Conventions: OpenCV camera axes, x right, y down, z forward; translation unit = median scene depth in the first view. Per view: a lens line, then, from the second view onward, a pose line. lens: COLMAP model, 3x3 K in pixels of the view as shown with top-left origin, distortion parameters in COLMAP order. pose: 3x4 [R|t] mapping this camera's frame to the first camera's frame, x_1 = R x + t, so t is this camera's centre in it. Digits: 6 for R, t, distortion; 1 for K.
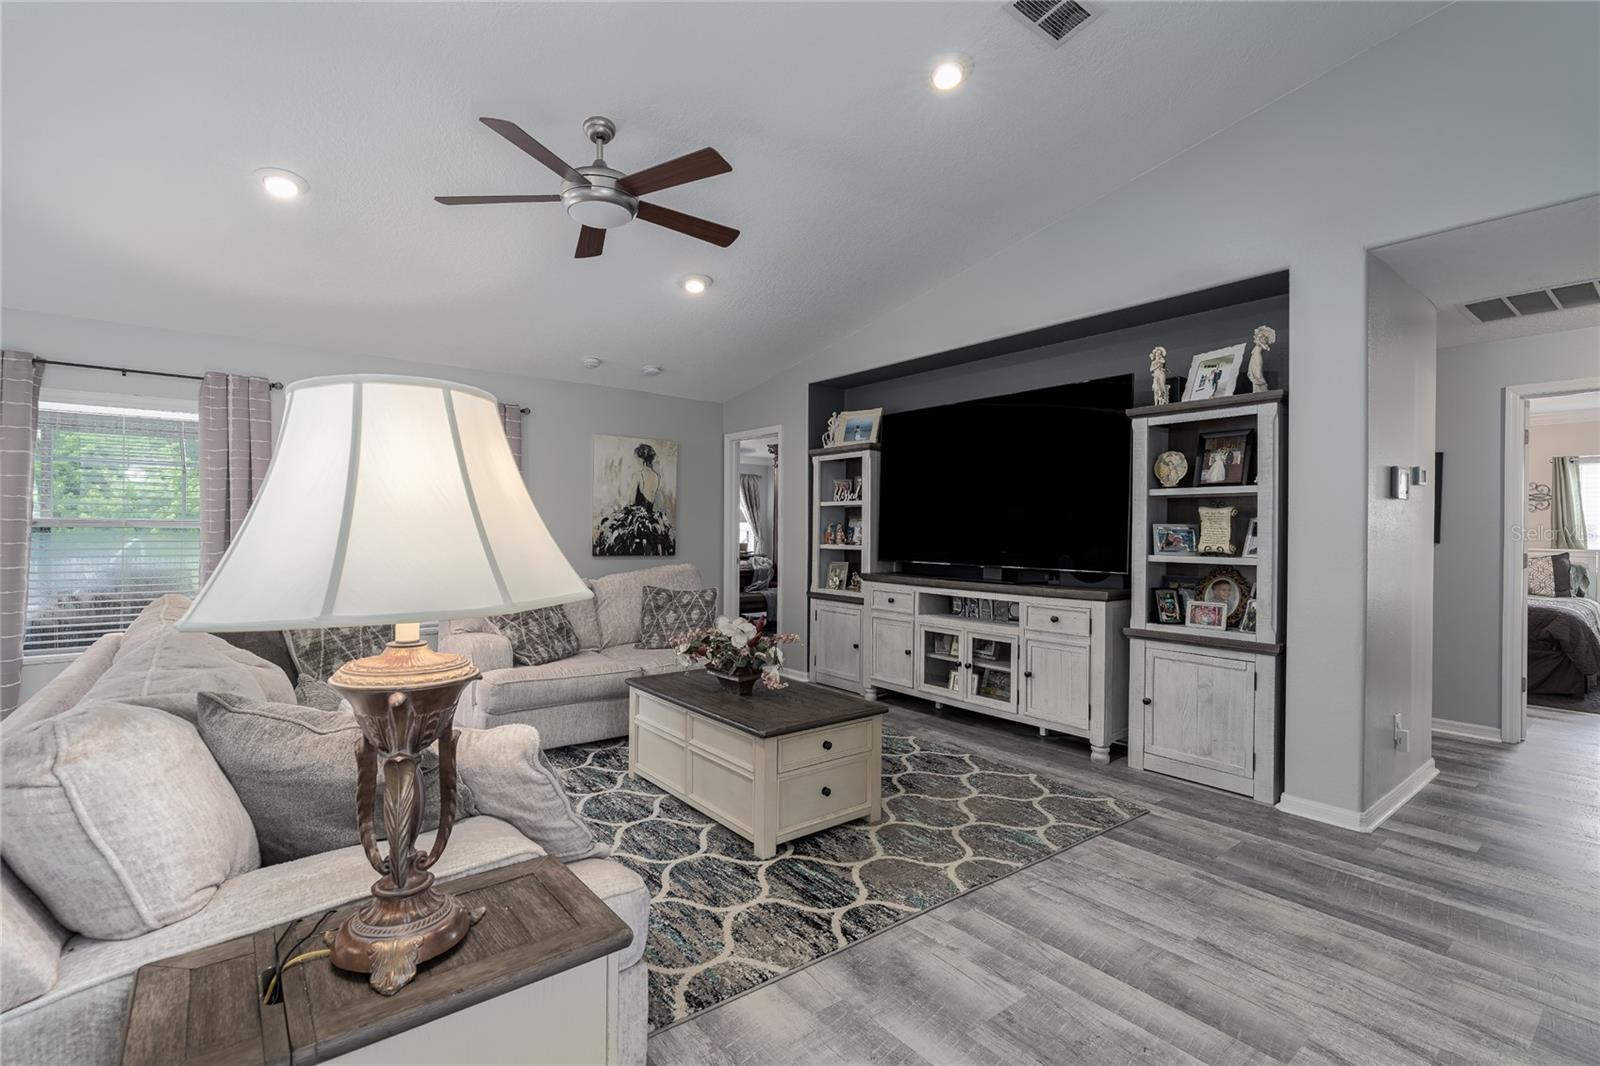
lens RADIAL K [[725.5, 0, 800.2], [0, 725.5, 530.4], [0, 0, 1]] dist [-0.007135, 0.002339]
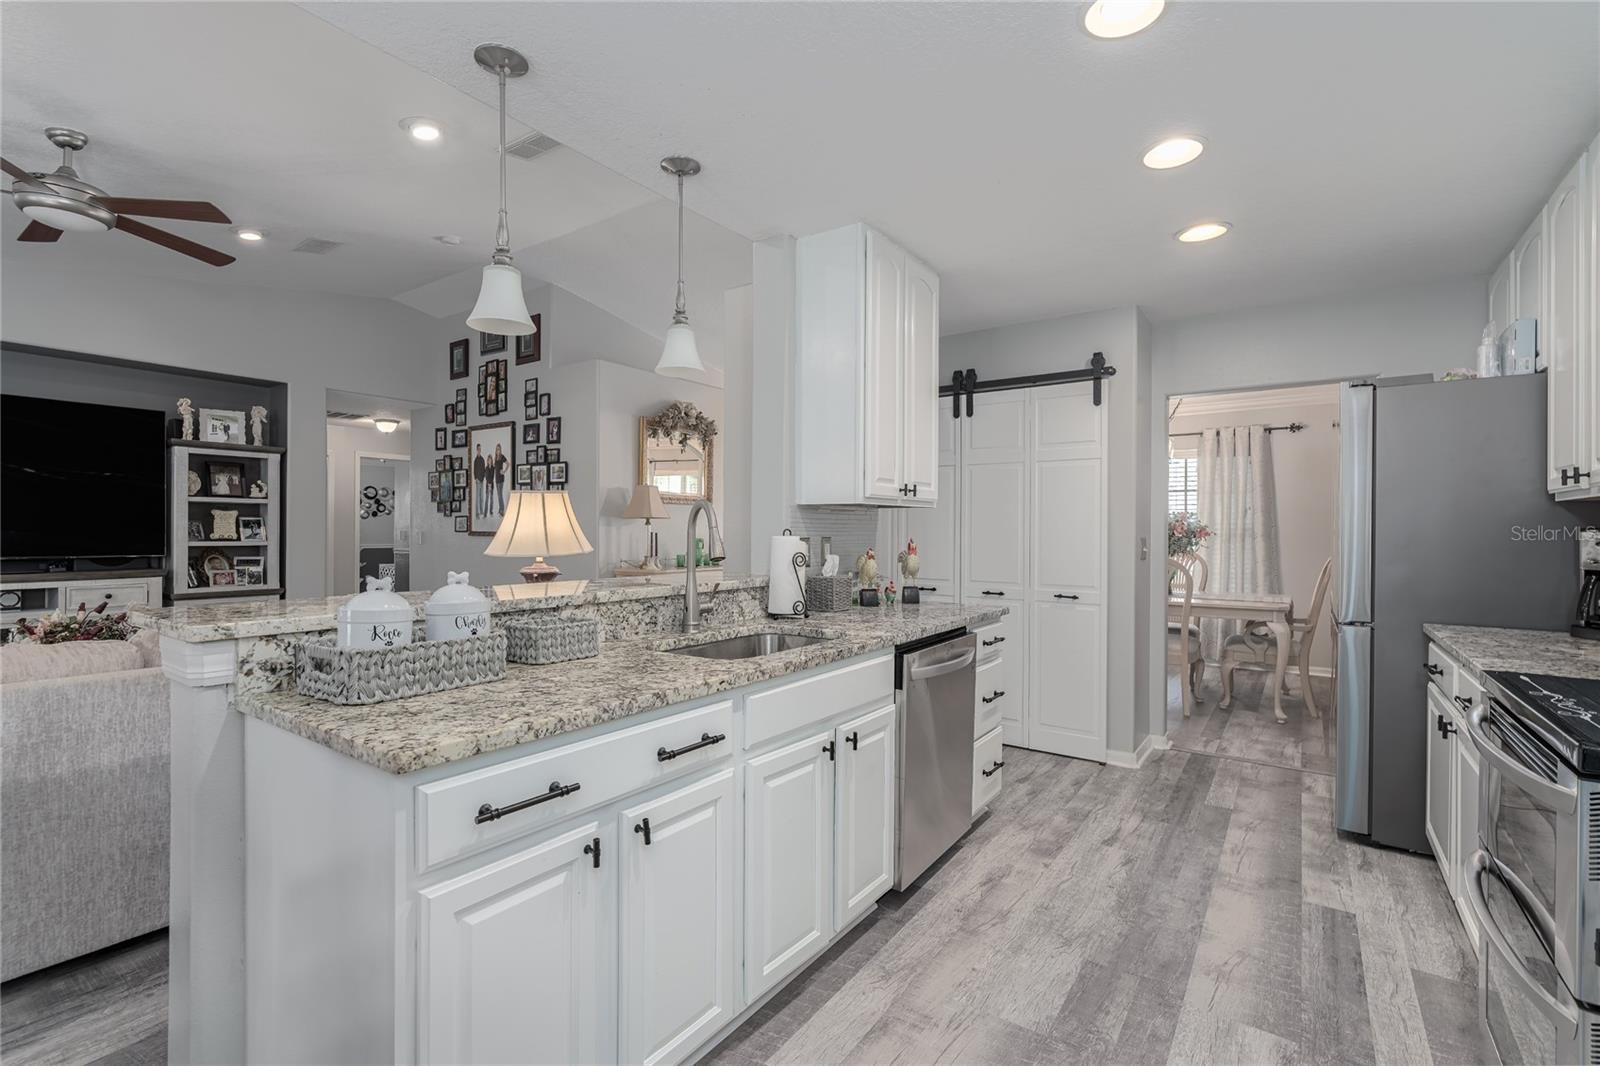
lens RADIAL K [[725.5, 0, 787.7], [0, 725.5, 530.5], [0, 0, 1]] dist [-0.007135, 0.002339]
pose [[-0.280748, -0.009150, 0.959738, -1.388425], [-0.008174, 0.999941, 0.007142, -0.009801], [-0.959747, -0.005840, -0.280806, 0.280169]]
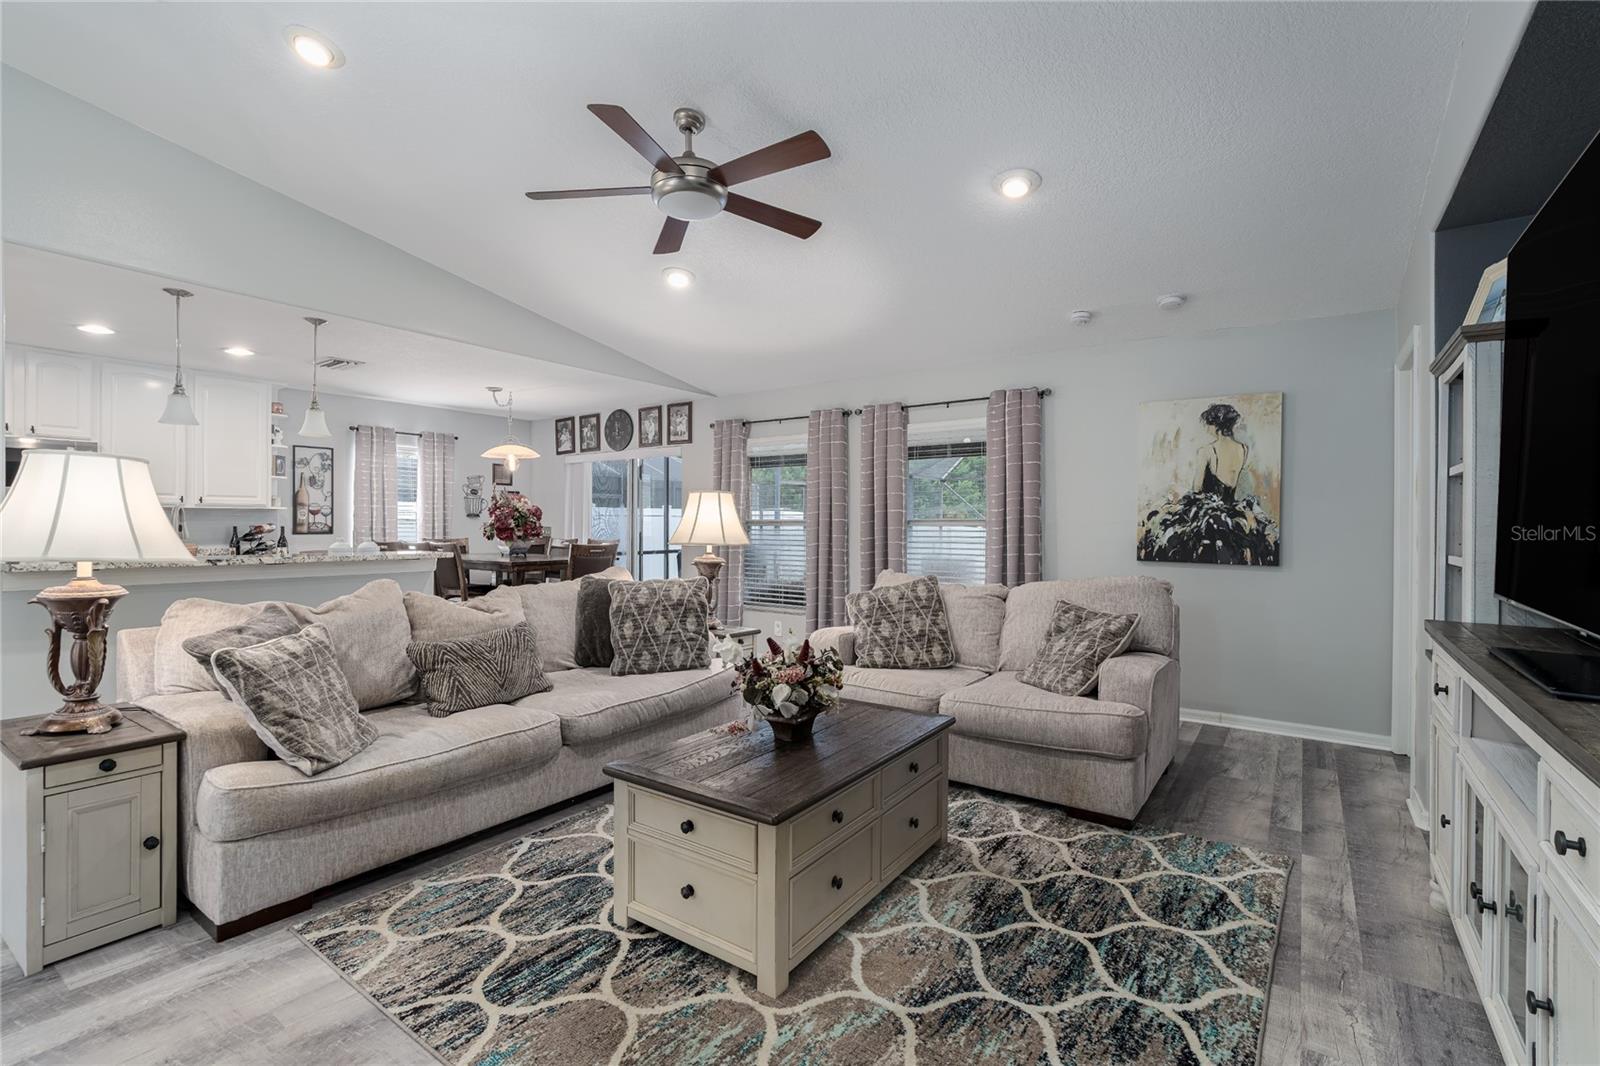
lens RADIAL K [[725.5, 0, 784.1], [0, 725.5, 518.9], [0, 0, 1]] dist [-0.007135, 0.002339]
pose [[0.276816, -0.013411, -0.960829, 0.639208], [-0.002957, 0.999886, -0.014808, 0.005944], [0.960918, 0.006940, 0.276745, 0.764049]]
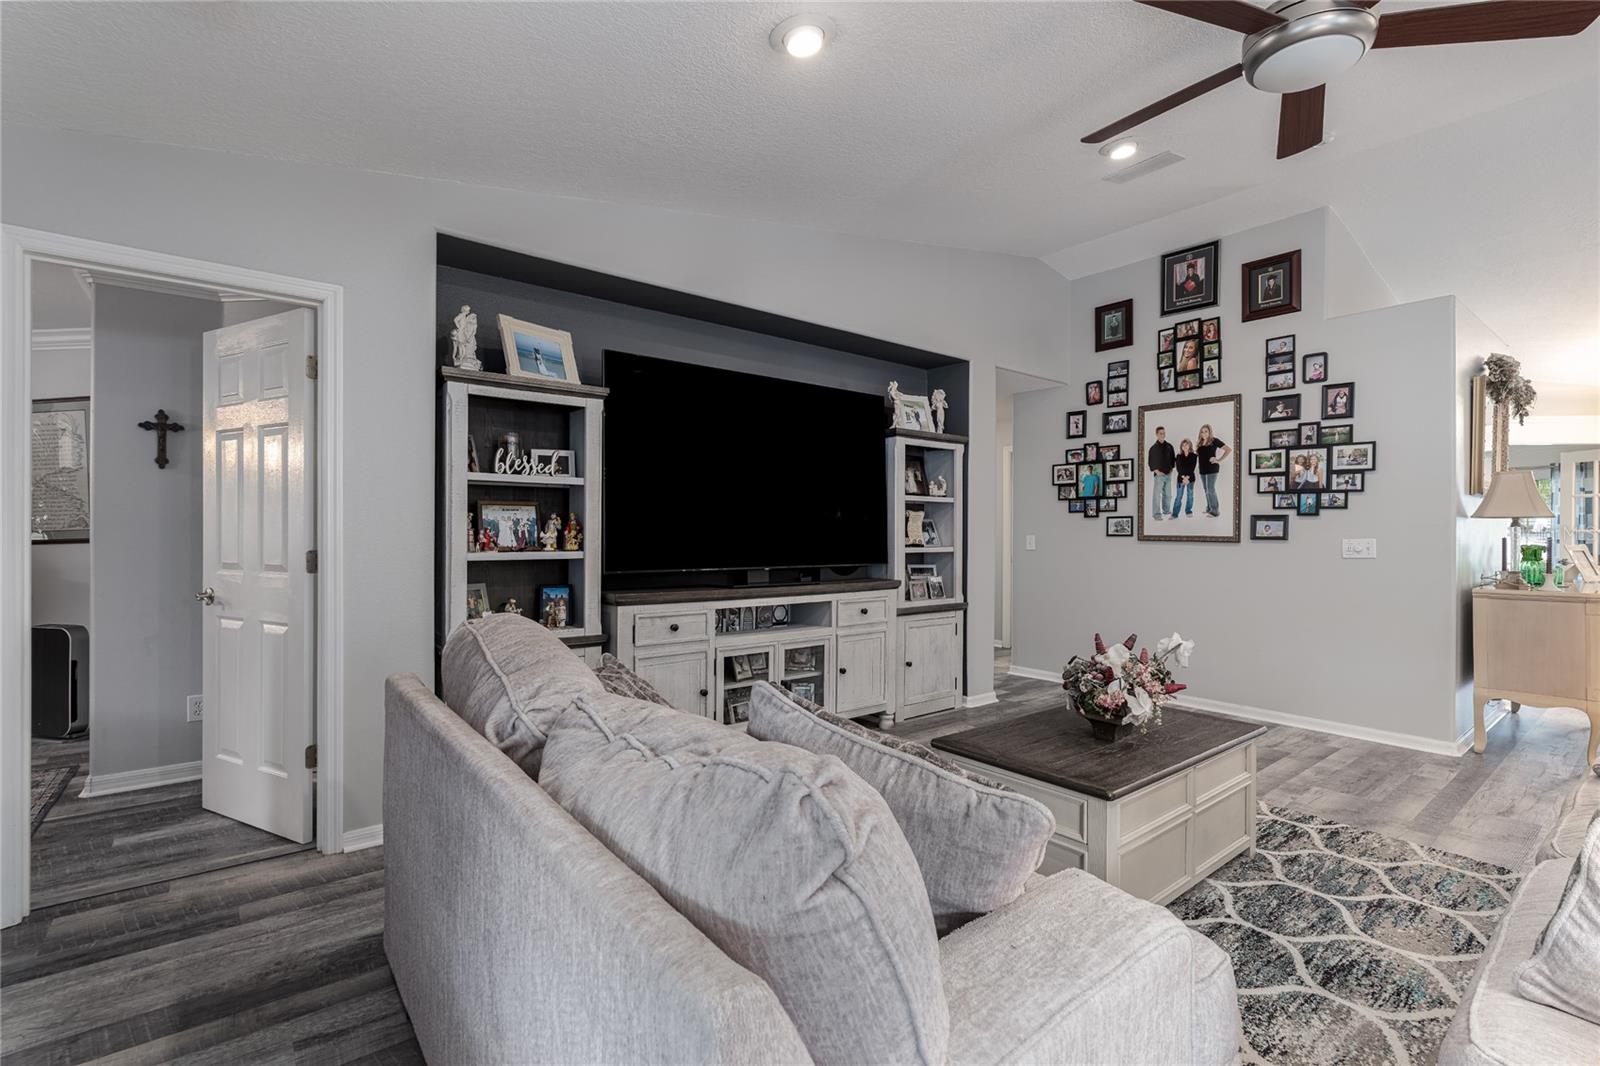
lens RADIAL K [[725.5, 0, 789.3], [0, 725.5, 532.6], [0, 0, 1]] dist [-0.007135, 0.002339]
pose [[-0.001582, -0.009474, 0.999954, -0.853674], [-0.005621, 0.999939, 0.009465, -0.003233], [-0.999983, -0.005605, -0.001635, 1.330354]]
